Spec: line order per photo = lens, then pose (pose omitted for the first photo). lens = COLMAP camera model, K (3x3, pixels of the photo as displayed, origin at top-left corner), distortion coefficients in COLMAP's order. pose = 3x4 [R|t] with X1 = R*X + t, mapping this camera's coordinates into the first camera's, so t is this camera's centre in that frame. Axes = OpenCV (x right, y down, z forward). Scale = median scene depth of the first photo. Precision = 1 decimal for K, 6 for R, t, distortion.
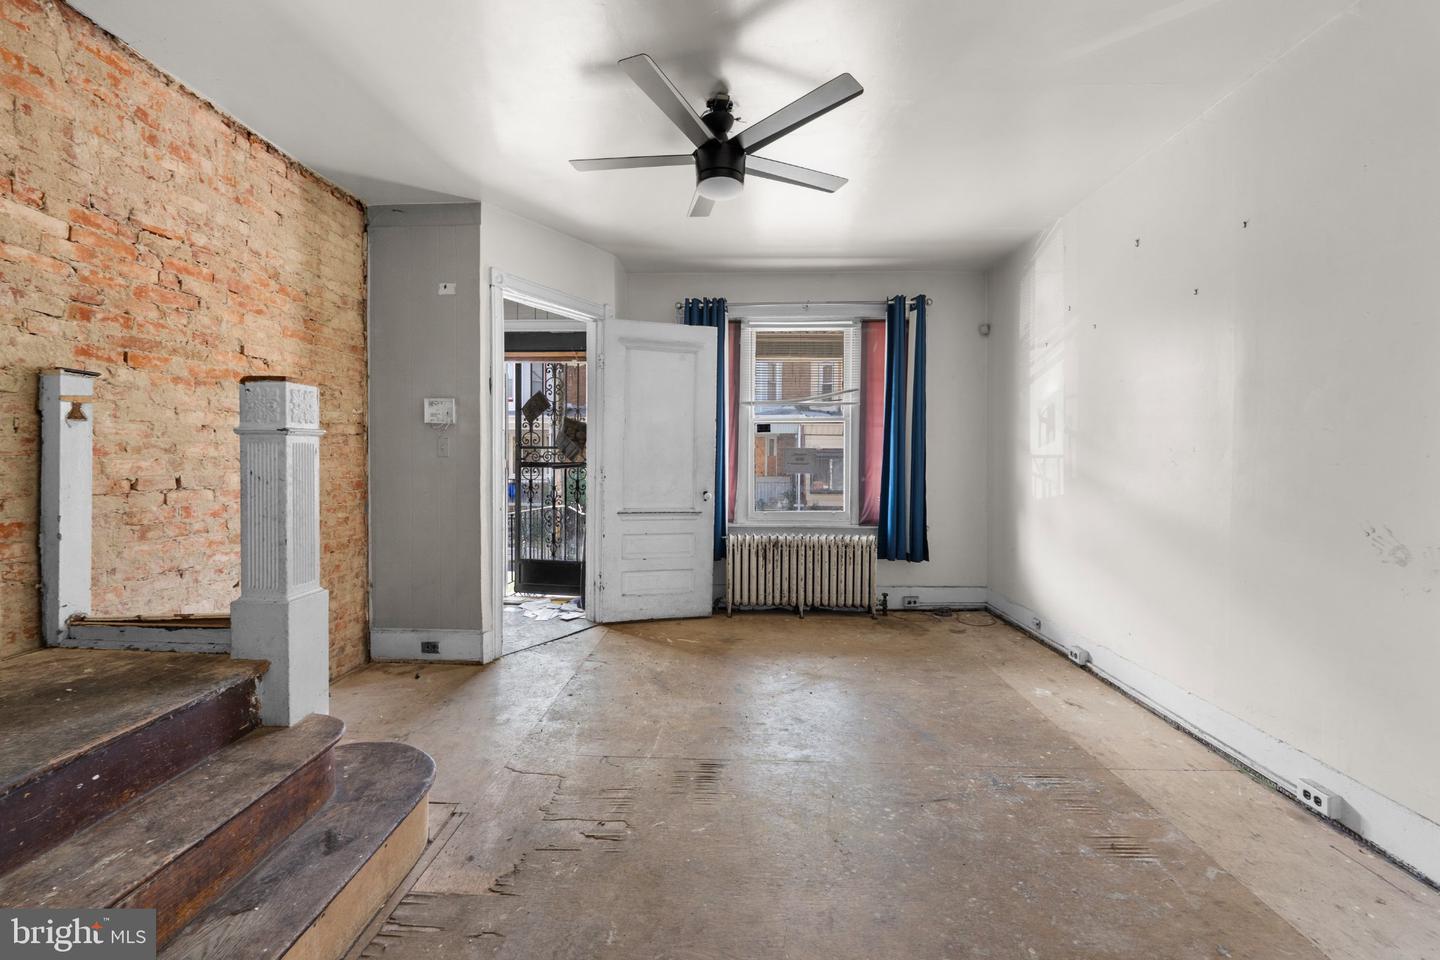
lens RADIAL K [[588.1, 0, 721.5], [0, 588.1, 466.5], [0, 0, 1]] dist [-0.000006, -0.000077]
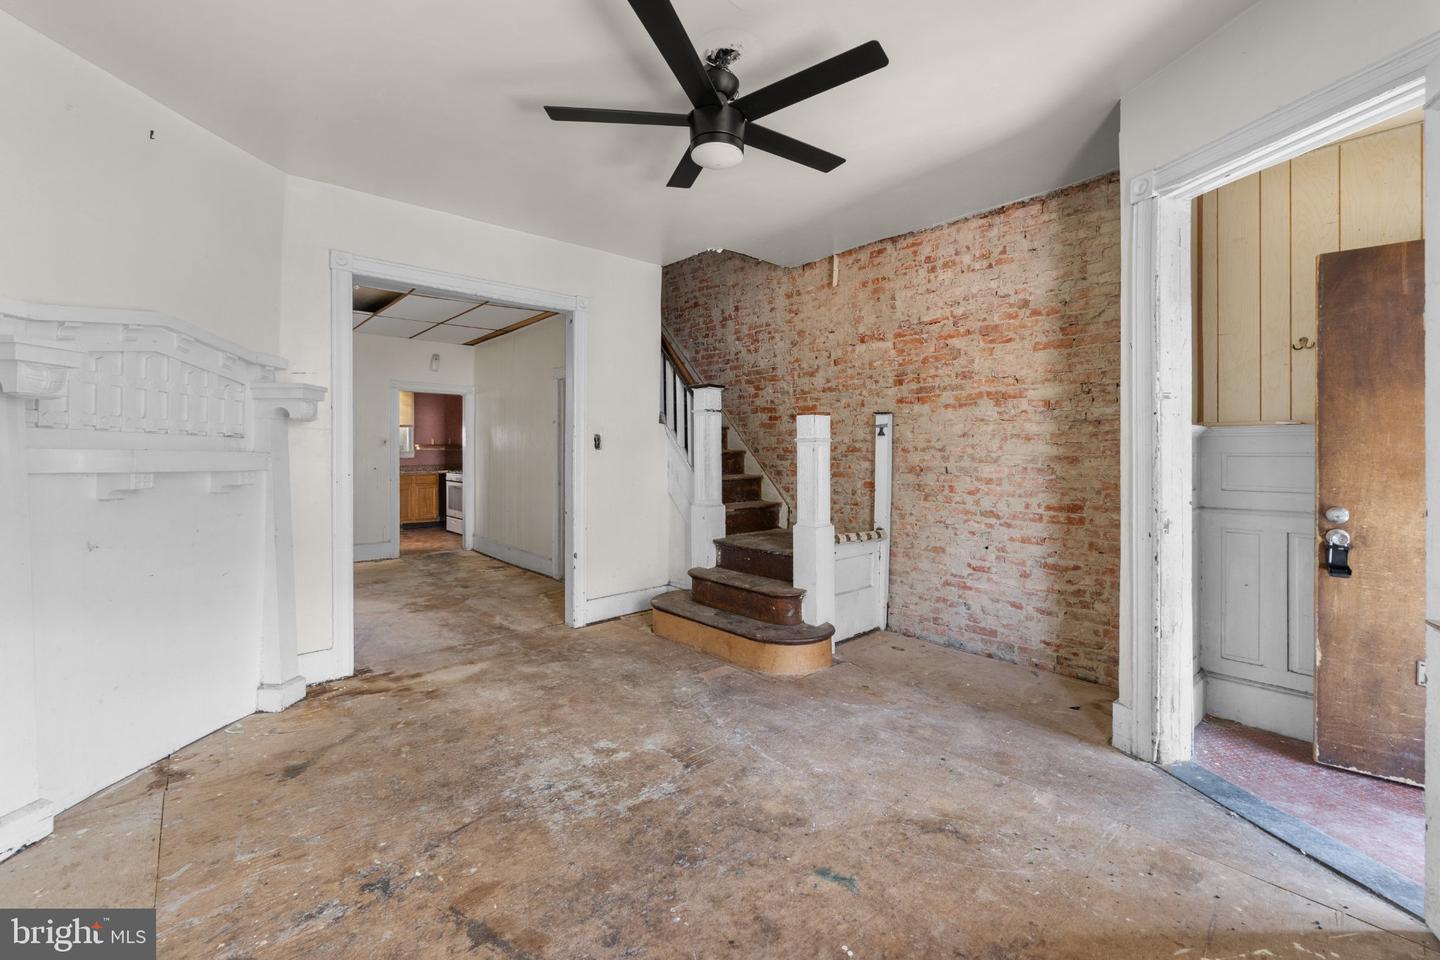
lens RADIAL K [[593.8, 0, 713.9], [0, 593.8, 453.0], [0, 0, 1]] dist [-0.000400, -0.000039]
pose [[-0.730930, -0.004039, -0.682441, 0.684003], [-0.017676, 0.999759, 0.013015, -0.029749], [0.682224, 0.021576, -0.730825, 1.841816]]
